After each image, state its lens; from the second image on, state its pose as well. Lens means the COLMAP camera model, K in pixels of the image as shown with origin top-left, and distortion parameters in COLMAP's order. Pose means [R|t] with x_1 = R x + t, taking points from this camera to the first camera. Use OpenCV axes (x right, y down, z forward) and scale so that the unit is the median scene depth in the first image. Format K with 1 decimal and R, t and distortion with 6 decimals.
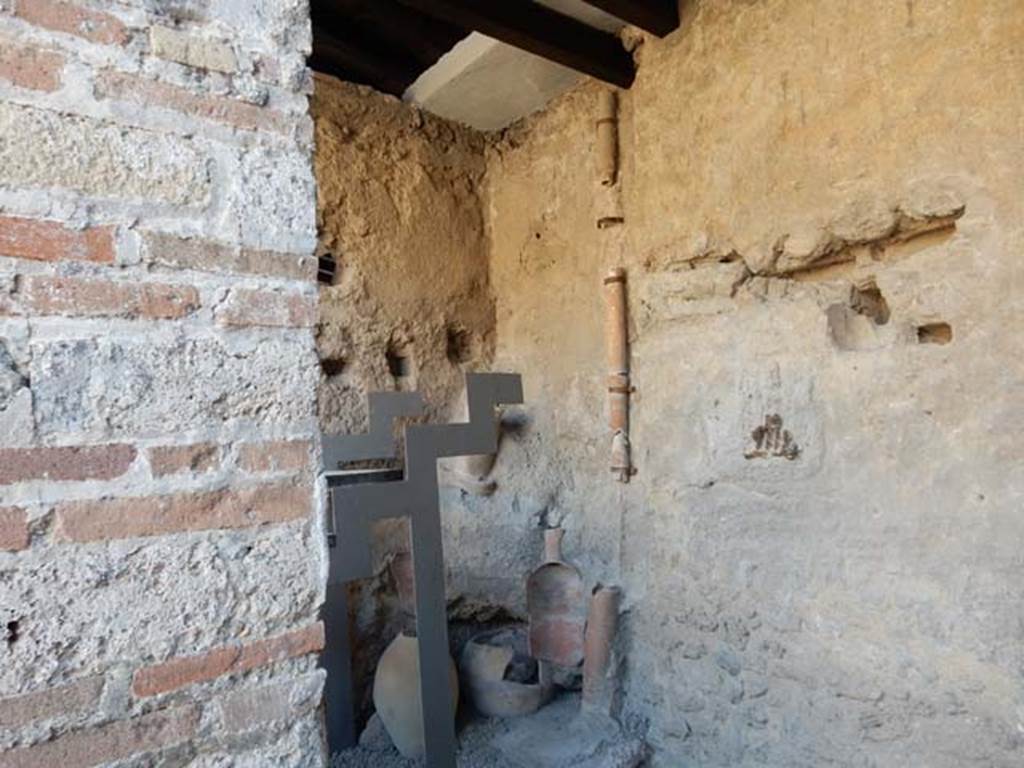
lens RADIAL K [[747.9, 0, 513.8], [0, 747.9, 393.0], [0, 0, 1]] dist [-0.006235, 0.007445]
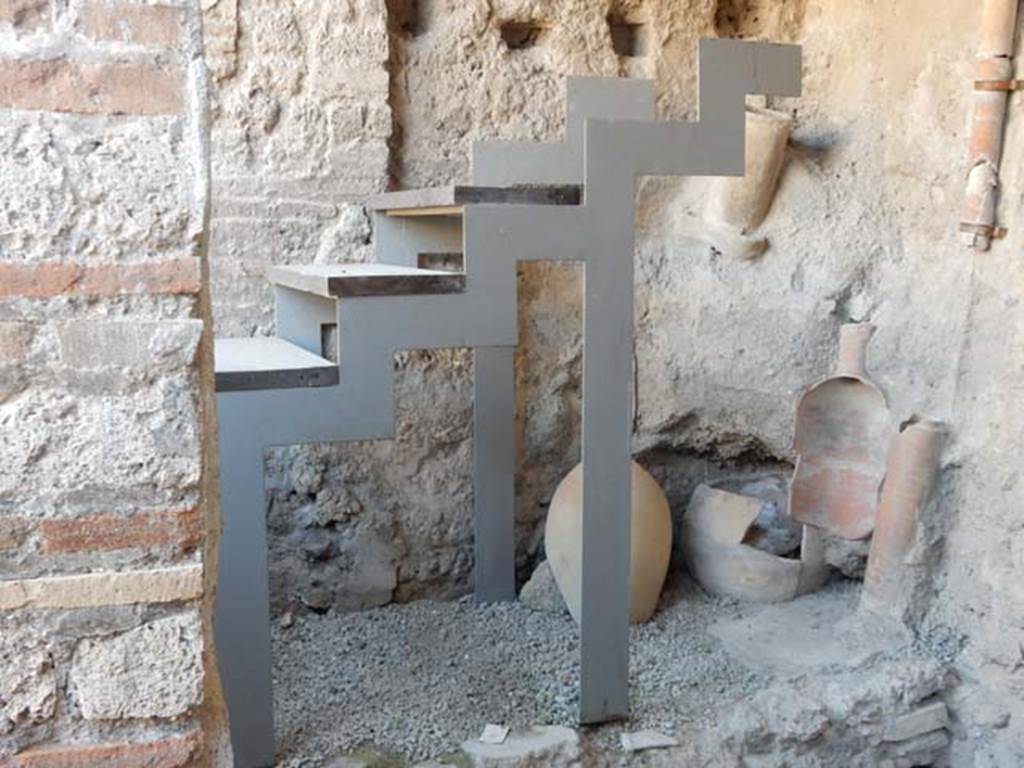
lens RADIAL K [[1230.5, 0, 510.6], [0, 1230.5, 387.7], [0, 0, 1]] dist [-0.006602, 0.044214]
pose [[0.947097, 0.111483, -0.300964, 0.106479], [-0.046659, 0.975597, 0.214552, 0.037394], [0.317539, -0.189159, 0.929187, -0.020631]]
